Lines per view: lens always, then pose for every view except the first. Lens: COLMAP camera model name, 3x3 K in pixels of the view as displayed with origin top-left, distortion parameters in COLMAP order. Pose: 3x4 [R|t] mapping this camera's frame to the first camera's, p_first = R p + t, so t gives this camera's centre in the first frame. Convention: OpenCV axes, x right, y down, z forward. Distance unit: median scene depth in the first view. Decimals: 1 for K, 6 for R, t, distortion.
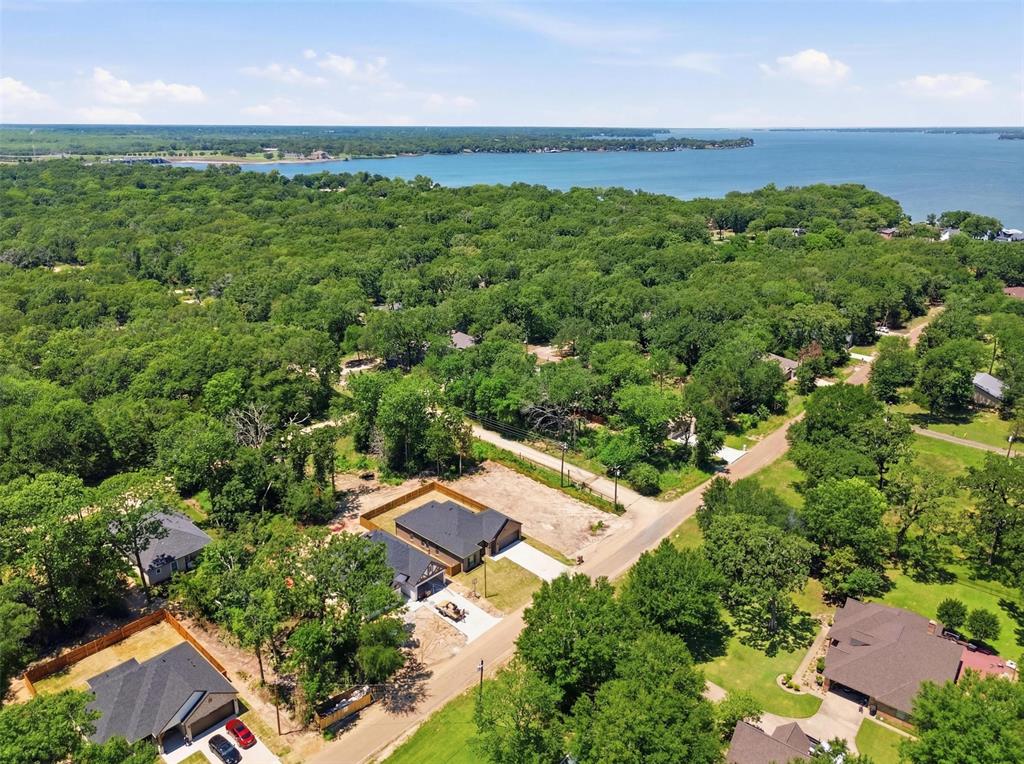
lens RADIAL K [[710.1, 0, 512.0], [0, 710.1, 382.0], [0, 0, 1]] dist [0.000660, 0.000143]
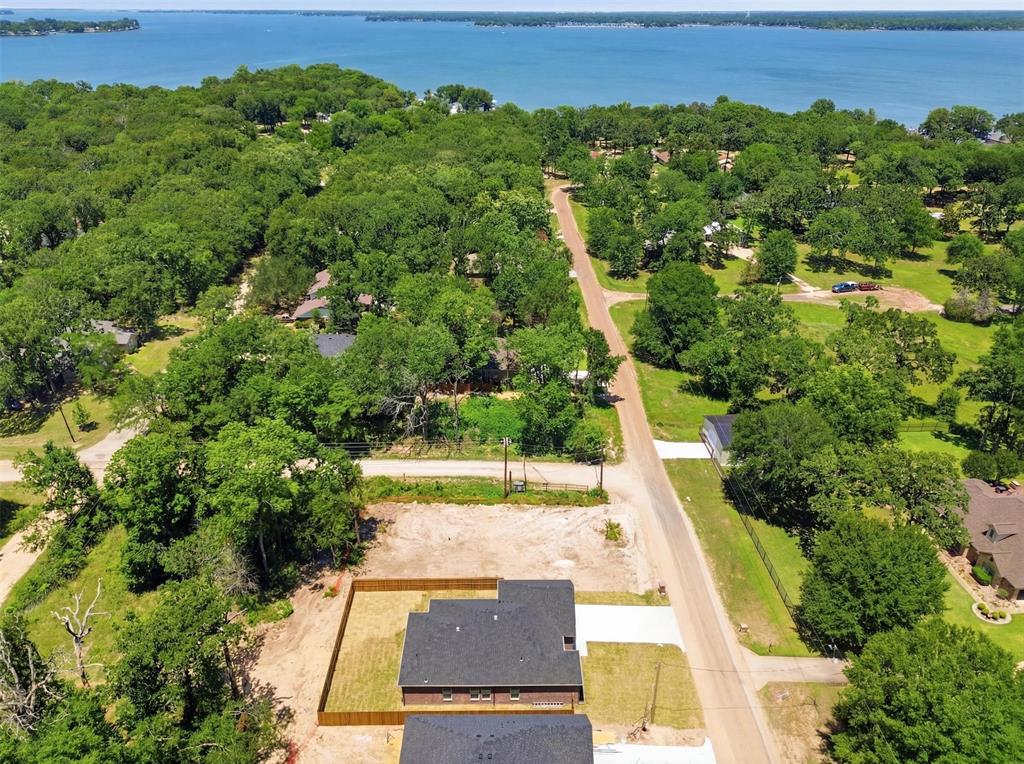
lens RADIAL K [[710.1, 0, 512.0], [0, 710.1, 382.0], [0, 0, 1]] dist [0.000660, 0.000143]
pose [[0.725743, -0.310802, 0.613758, -0.313035], [0.222012, 0.950210, 0.218658, -0.111589], [-0.651159, -0.022428, 0.758610, 0.442545]]
